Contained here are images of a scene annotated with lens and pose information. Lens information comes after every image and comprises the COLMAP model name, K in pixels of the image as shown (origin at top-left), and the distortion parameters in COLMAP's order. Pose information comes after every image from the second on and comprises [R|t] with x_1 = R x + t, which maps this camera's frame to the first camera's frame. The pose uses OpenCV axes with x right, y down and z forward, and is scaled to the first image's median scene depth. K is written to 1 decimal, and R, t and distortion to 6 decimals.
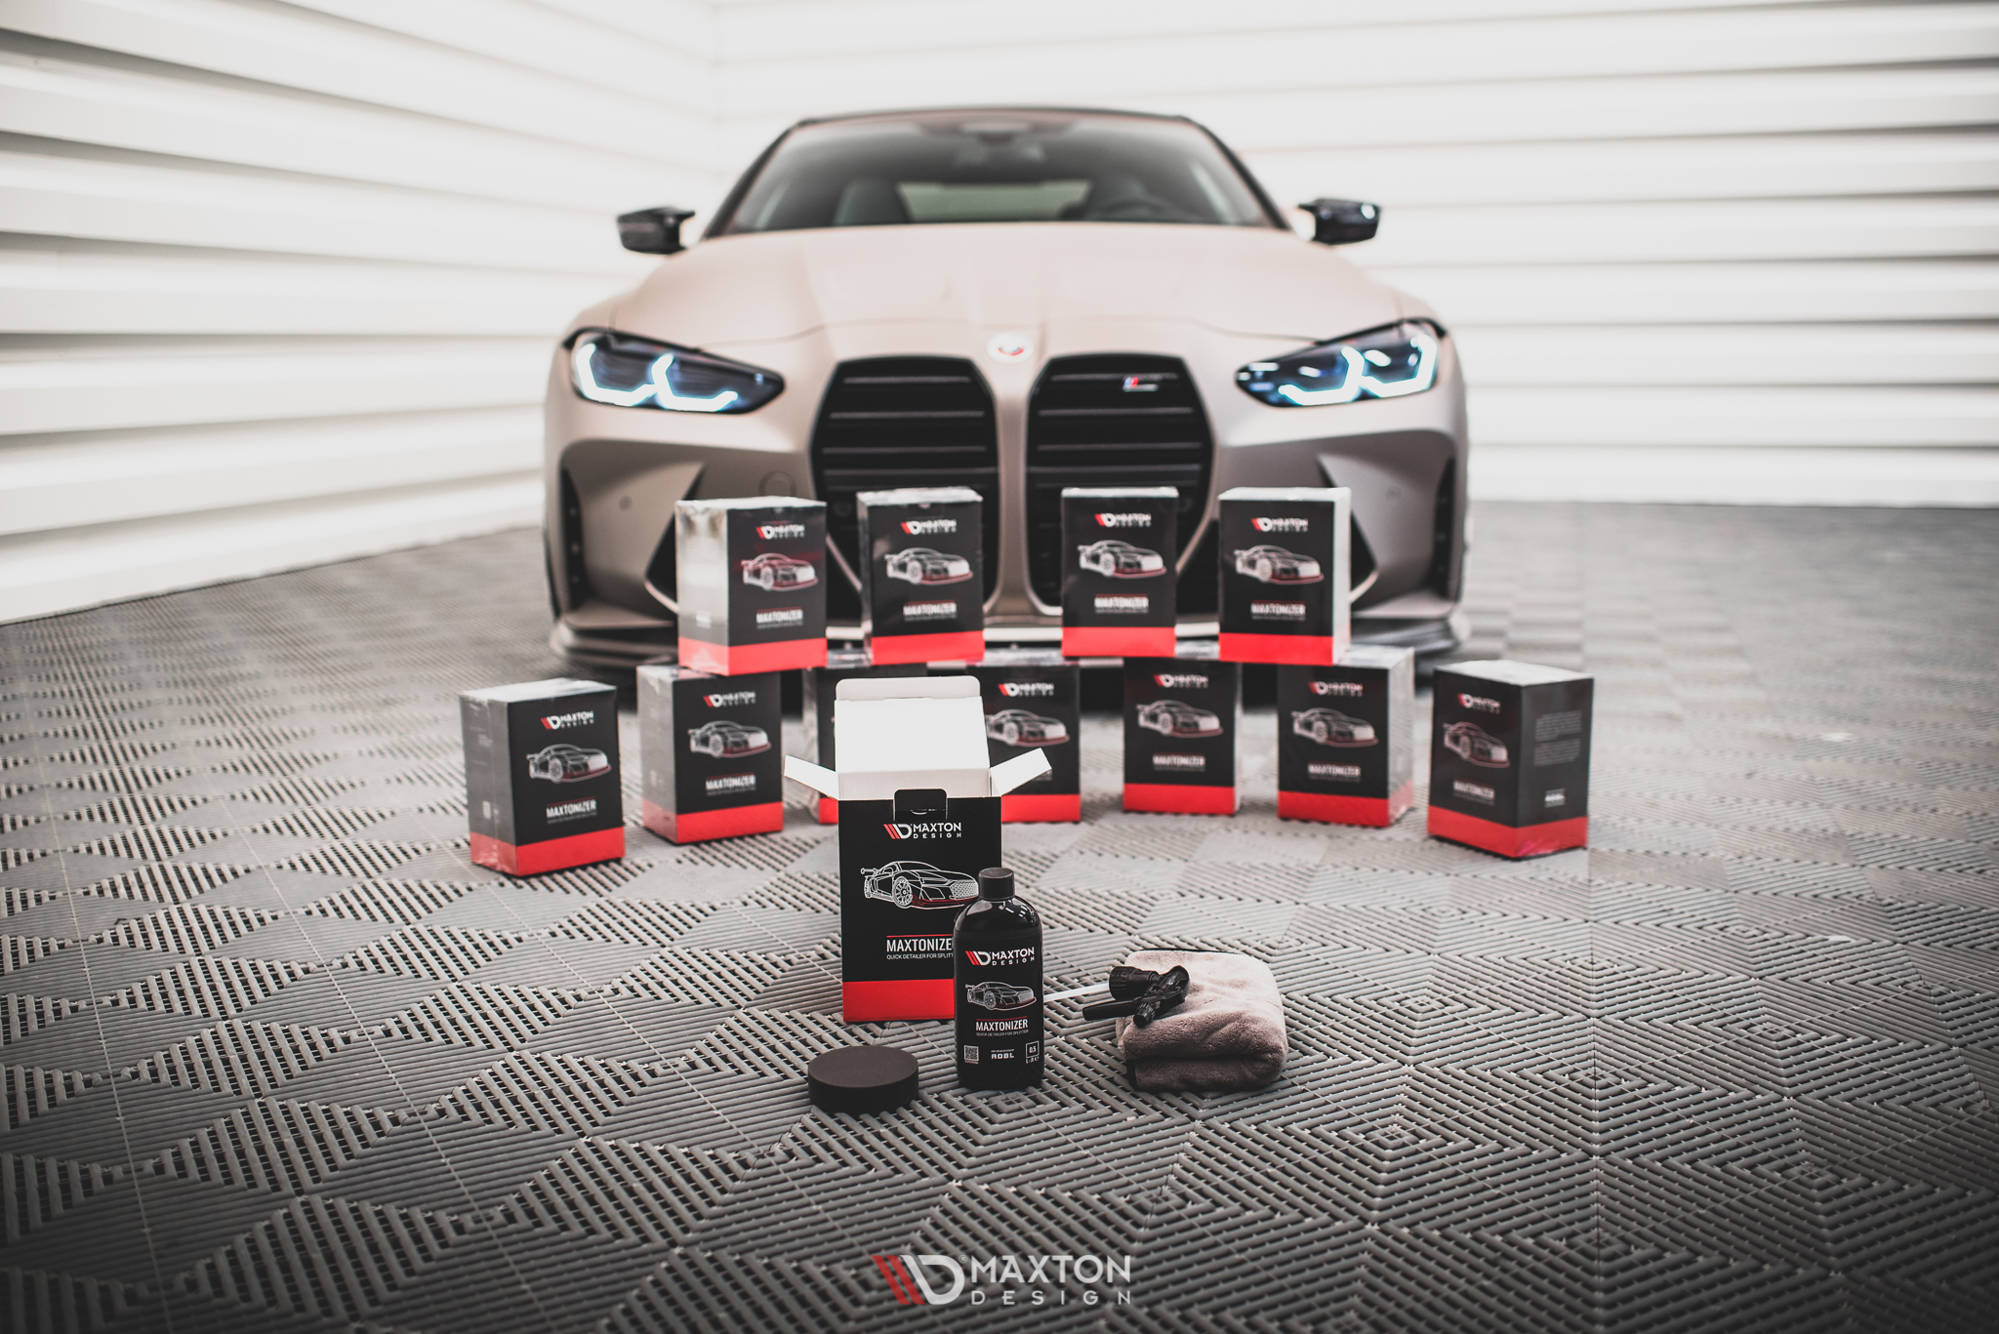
lens RADIAL K [[1938.0, 0, 999.5], [0, 1938.0, 667.0], [0, 0, 1]] dist [-0.090321, 0.002846]
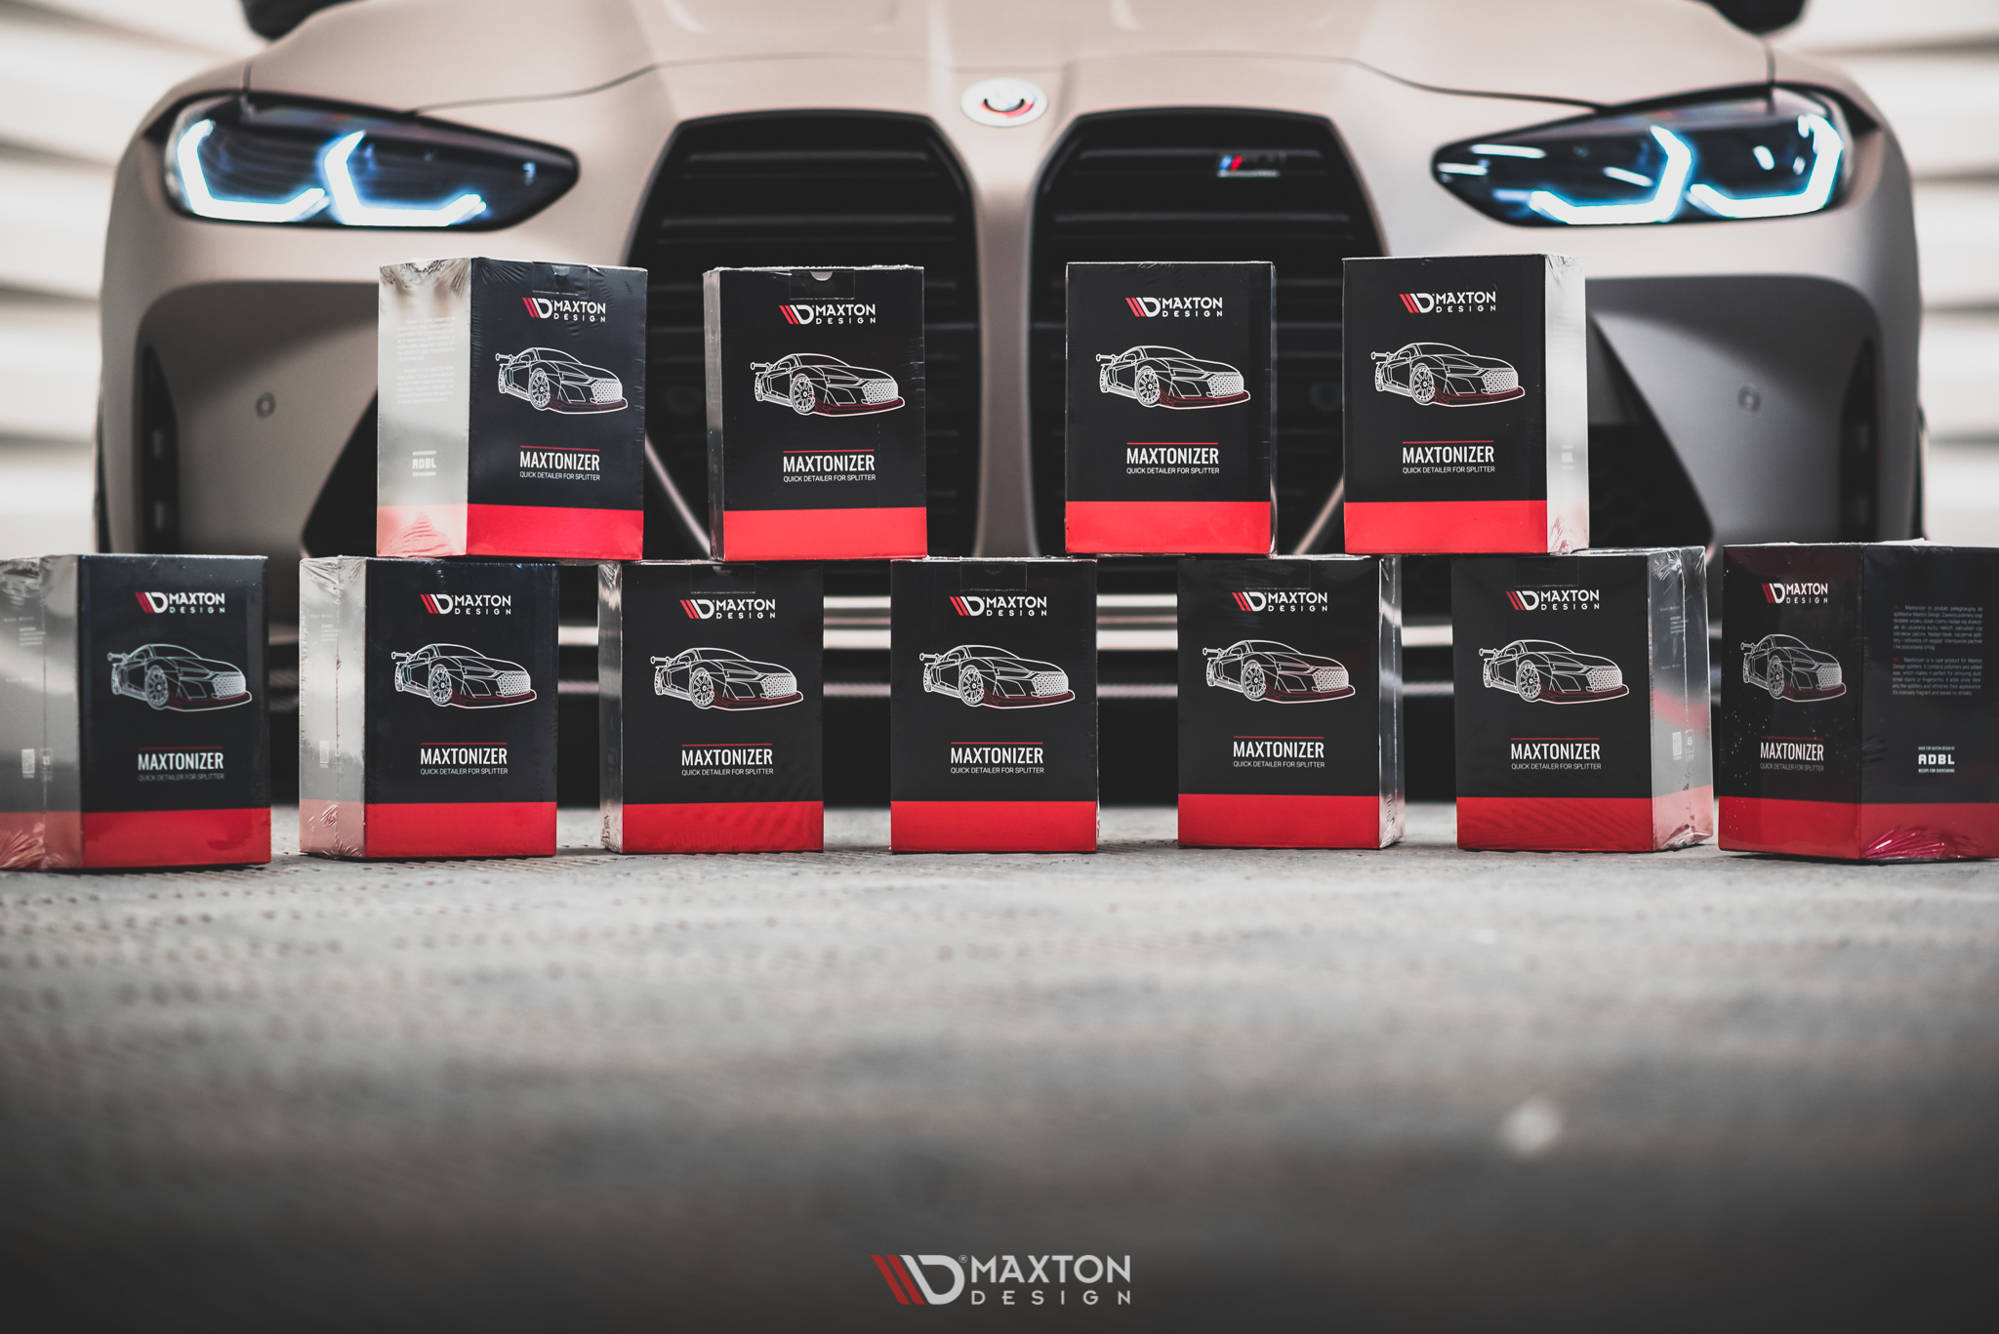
lens RADIAL K [[5048.7, 0, 999.5], [0, 5048.7, 667.0], [0, 0, 1]] dist [0.070510, 0.461409]
pose [[0.999644, 0.008697, -0.025224, 0.070998], [-0.012611, 0.987129, -0.159430, 0.364439], [0.023513, 0.159692, 0.986887, -0.598675]]
